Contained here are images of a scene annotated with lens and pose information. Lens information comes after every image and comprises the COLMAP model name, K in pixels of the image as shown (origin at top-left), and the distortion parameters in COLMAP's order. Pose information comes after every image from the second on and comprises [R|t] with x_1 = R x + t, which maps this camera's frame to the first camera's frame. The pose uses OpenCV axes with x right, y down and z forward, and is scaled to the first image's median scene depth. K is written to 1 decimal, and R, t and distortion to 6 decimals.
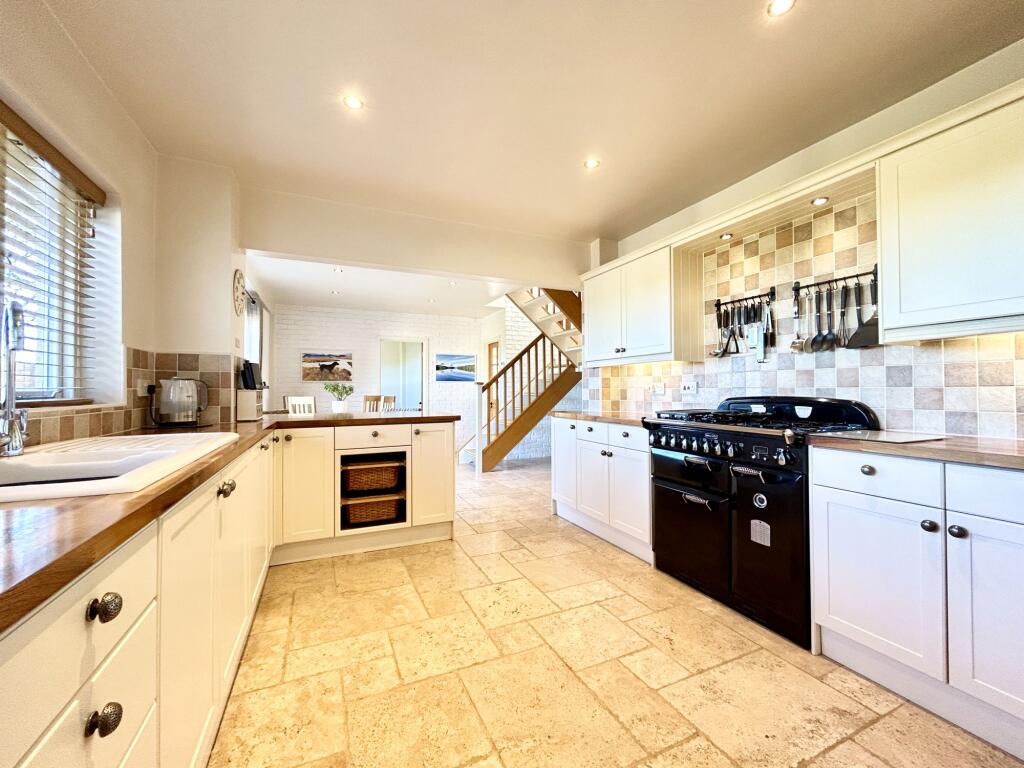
lens RADIAL K [[415.9, 0, 508.4], [0, 415.9, 383.2], [0, 0, 1]] dist [-0.000653, -0.000157]
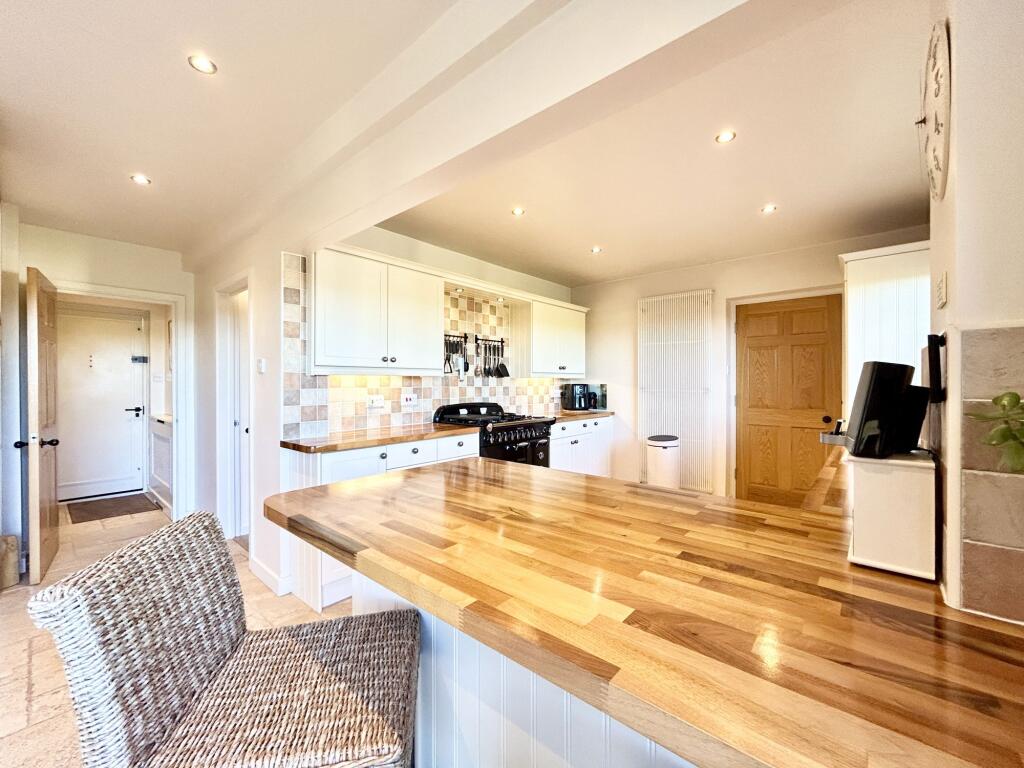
lens RADIAL K [[415.9, 0, 508.4], [0, 415.9, 383.2], [0, 0, 1]] dist [-0.000653, -0.000157]
pose [[-0.424726, 0.003870, 0.905314, -0.810774], [-0.010577, 0.999901, -0.009236, -0.028973], [-0.905260, -0.013499, -0.424643, 1.444633]]
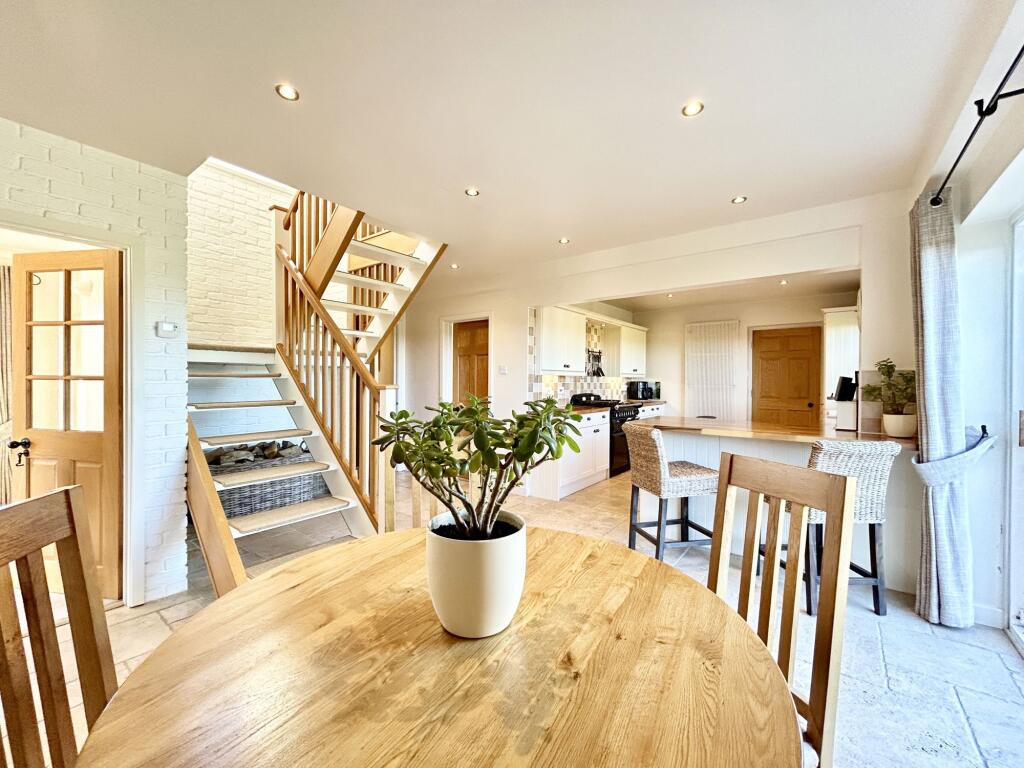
lens RADIAL K [[415.9, 0, 508.4], [0, 415.9, 383.2], [0, 0, 1]] dist [-0.000653, -0.000157]
pose [[-0.473324, -0.007106, 0.880860, -1.208904], [-0.019186, 0.999813, -0.002244, -0.012290], [-0.880680, -0.017962, -0.473372, 2.394019]]
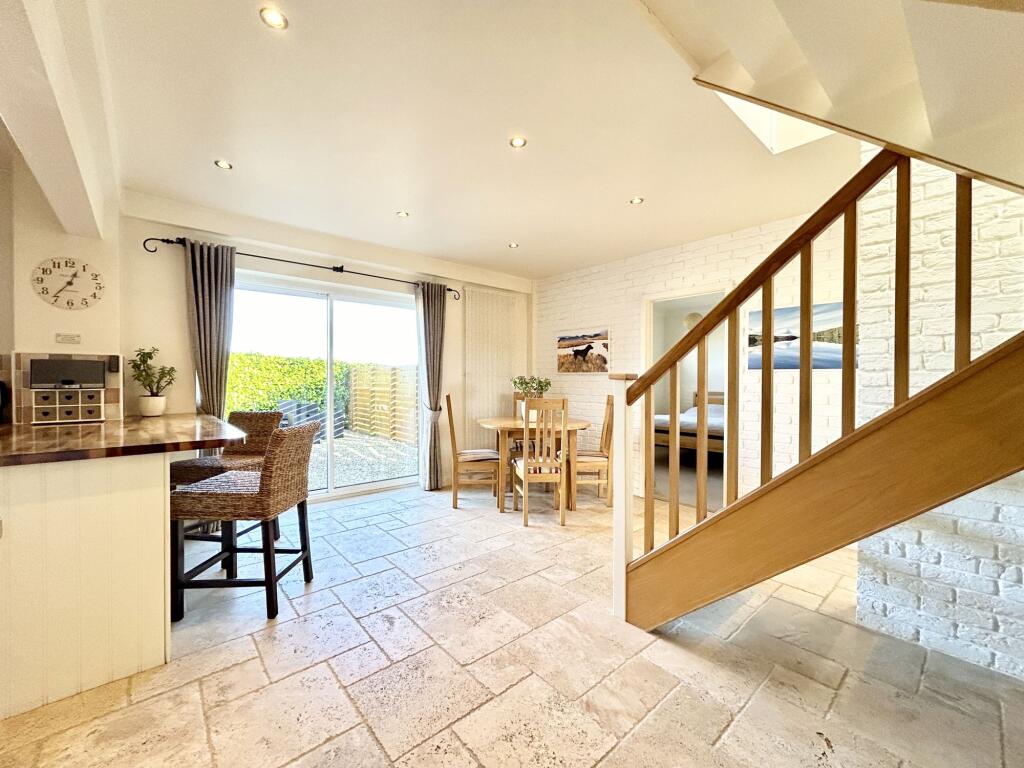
lens RADIAL K [[420.3, 0, 512.0], [0, 420.3, 384.0], [0, 0, 1]] dist [-0.001527, -0.000249]
pose [[0.298518, 0.016502, -0.954261, 0.553933], [0.010471, 0.999734, 0.020564, -0.004413], [0.954346, -0.016131, 0.298266, 1.722601]]
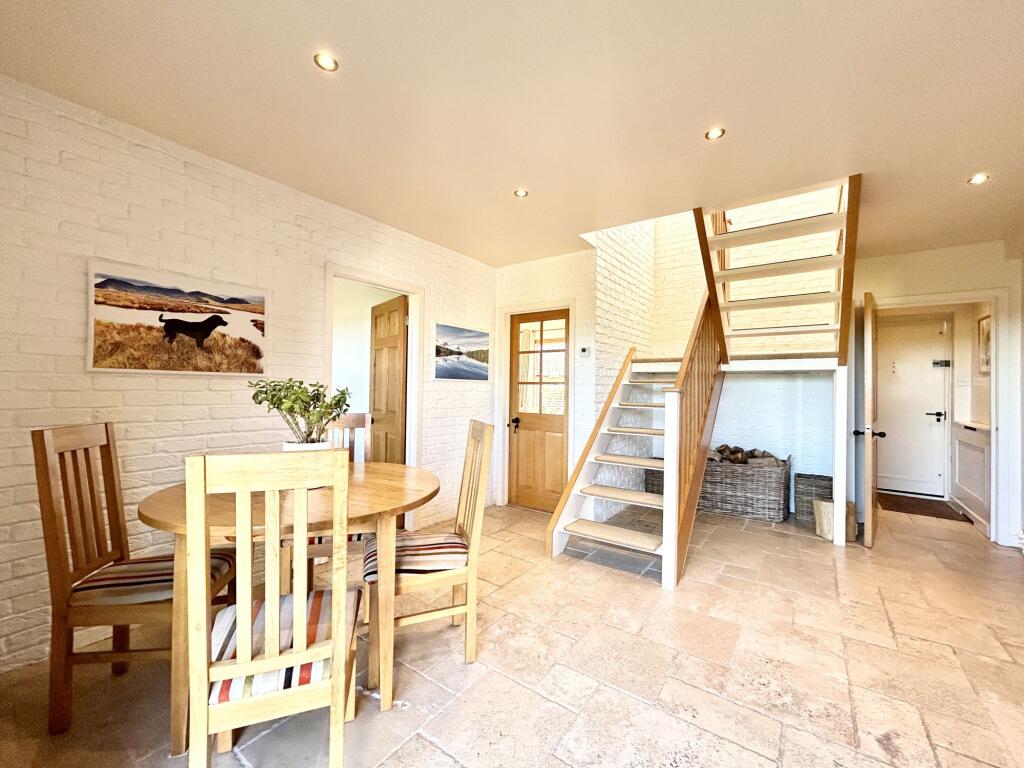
lens RADIAL K [[415.9, 0, 508.4], [0, 415.9, 383.2], [0, 0, 1]] dist [-0.000653, -0.000157]
pose [[0.865799, 0.020081, 0.499988, -0.975797], [-0.024611, 0.999694, 0.002468, -0.007699], [-0.499786, -0.014442, 0.866029, 1.514205]]
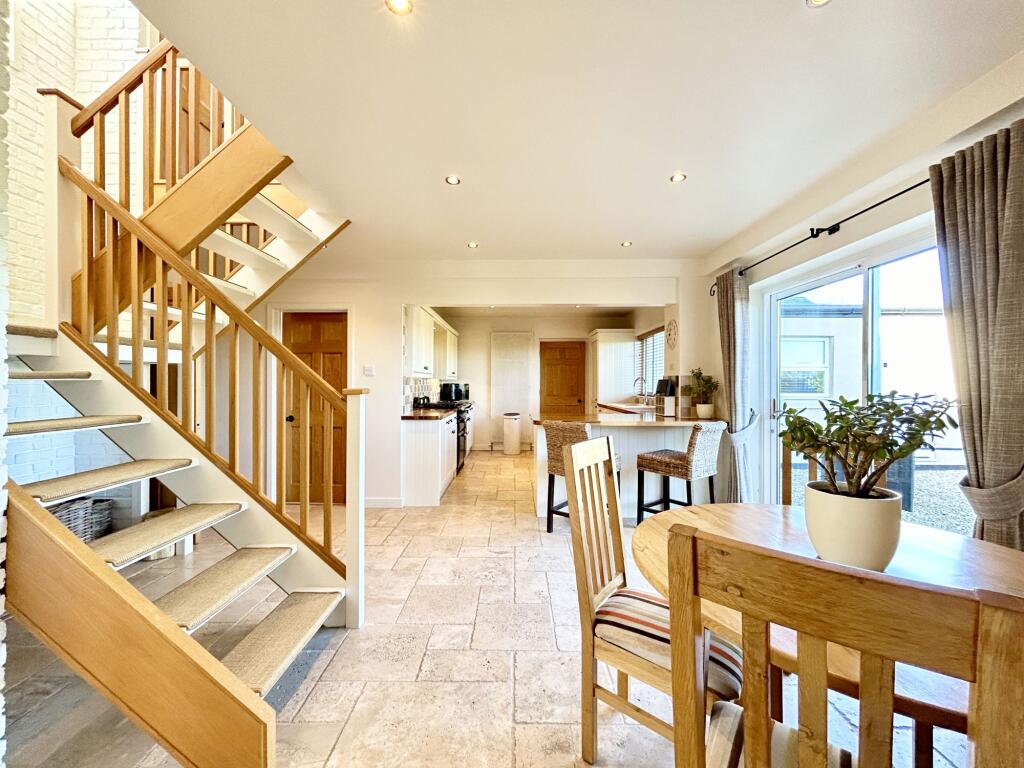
lens RADIAL K [[415.9, 0, 508.4], [0, 415.9, 383.2], [0, 0, 1]] dist [-0.000653, -0.000157]
pose [[-0.907778, -0.000132, 0.419450, -0.775929], [-0.007554, 0.999843, -0.016032, -0.005179], [-0.419382, -0.017722, -0.907637, 2.794644]]
